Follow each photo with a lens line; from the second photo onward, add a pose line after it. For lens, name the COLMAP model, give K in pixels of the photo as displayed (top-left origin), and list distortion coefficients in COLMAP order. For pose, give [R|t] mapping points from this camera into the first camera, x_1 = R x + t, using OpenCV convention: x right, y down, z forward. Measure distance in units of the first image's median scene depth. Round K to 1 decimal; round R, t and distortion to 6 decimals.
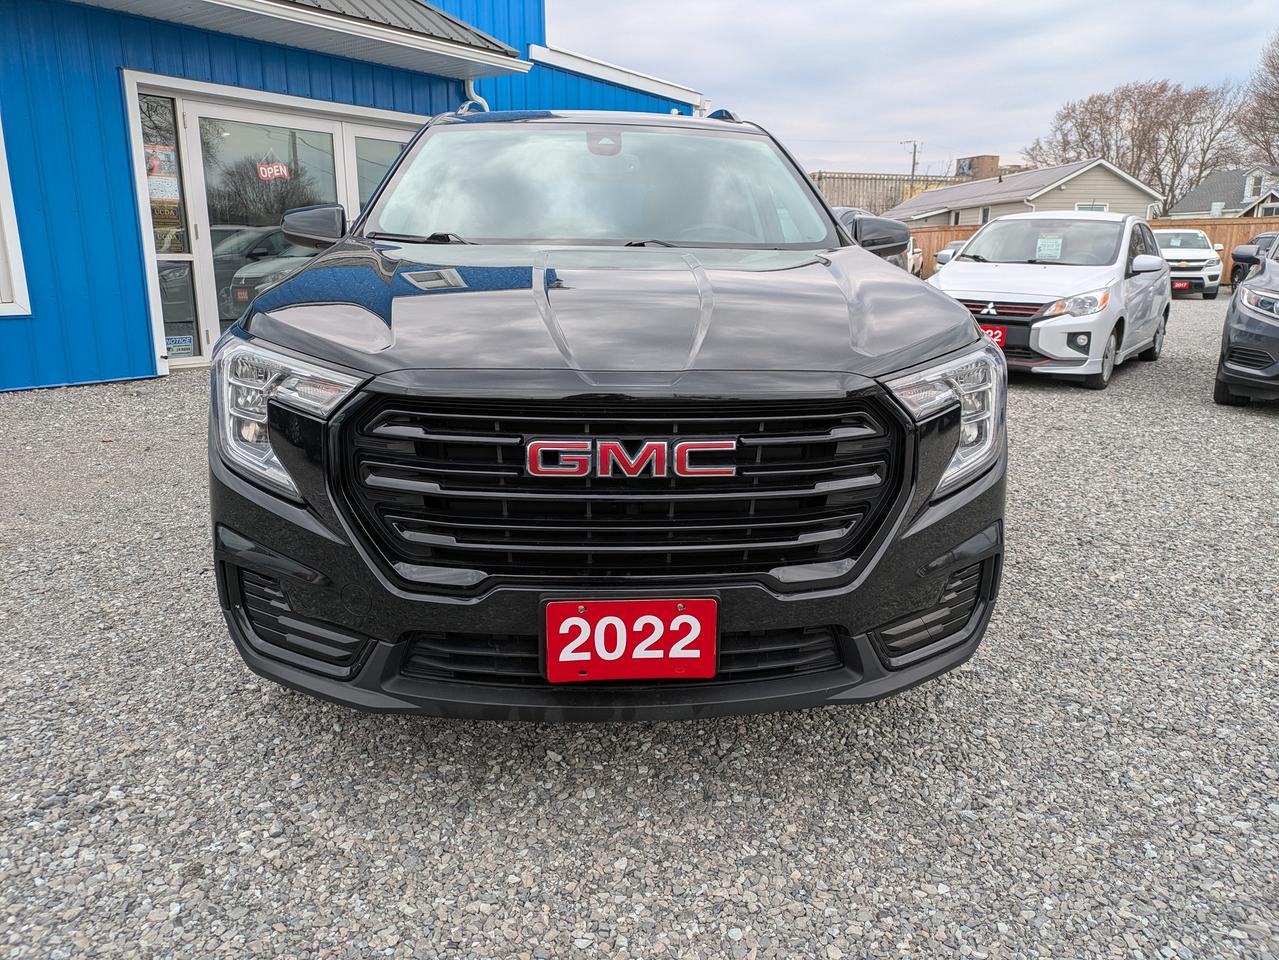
lens RADIAL K [[949.5, 0, 639.5], [0, 949.5, 480.0], [0, 0, 1]] dist [0.043648, -0.002755]
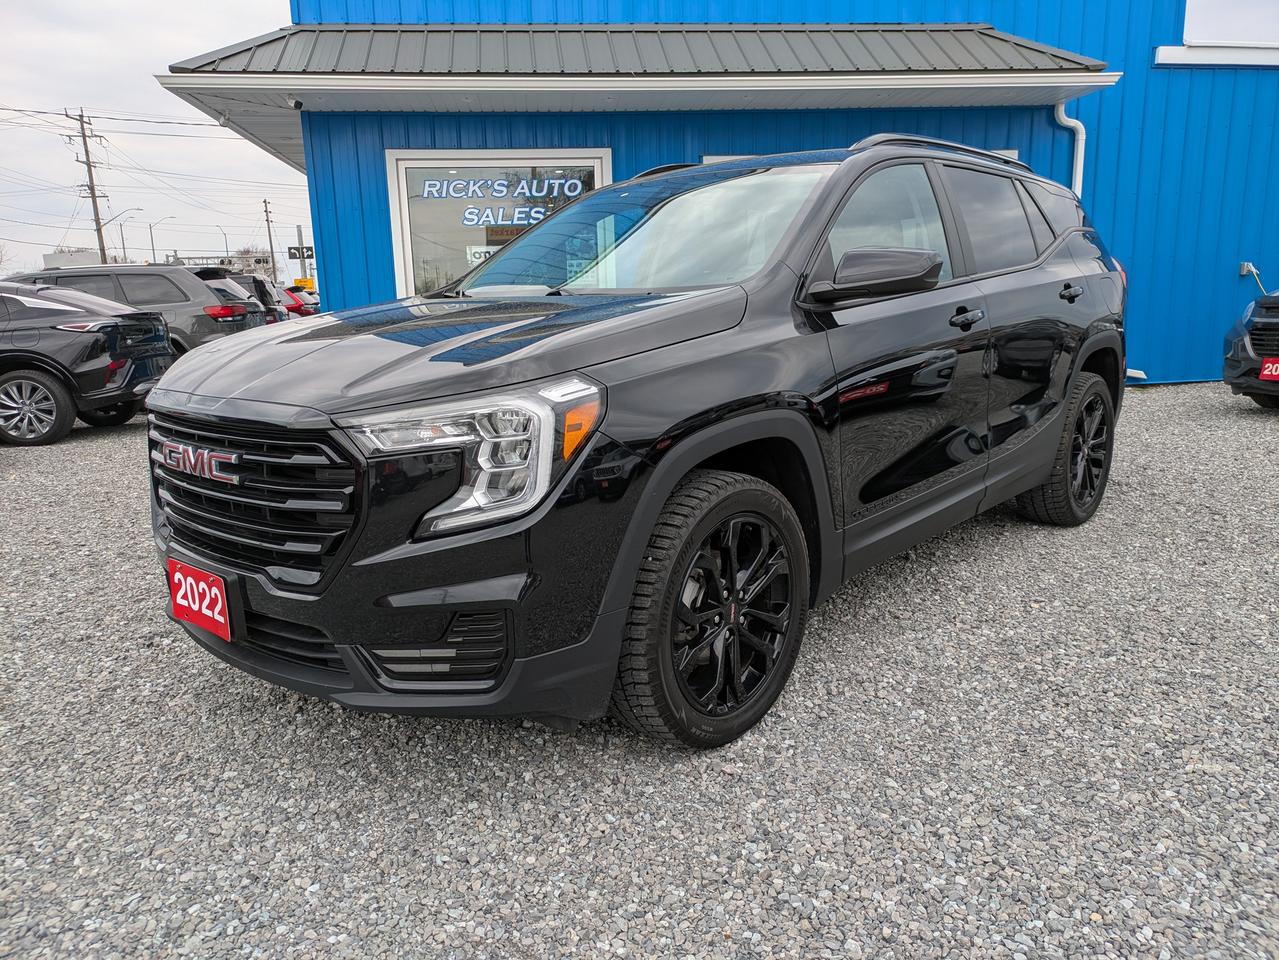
lens RADIAL K [[949.5, 0, 639.5], [0, 949.5, 480.0], [0, 0, 1]] dist [0.043648, -0.002755]
pose [[0.681393, 0.107185, -0.724027, 1.179593], [-0.135715, 0.990567, 0.018920, -0.090045], [0.719225, 0.085370, 0.689512, 0.438022]]
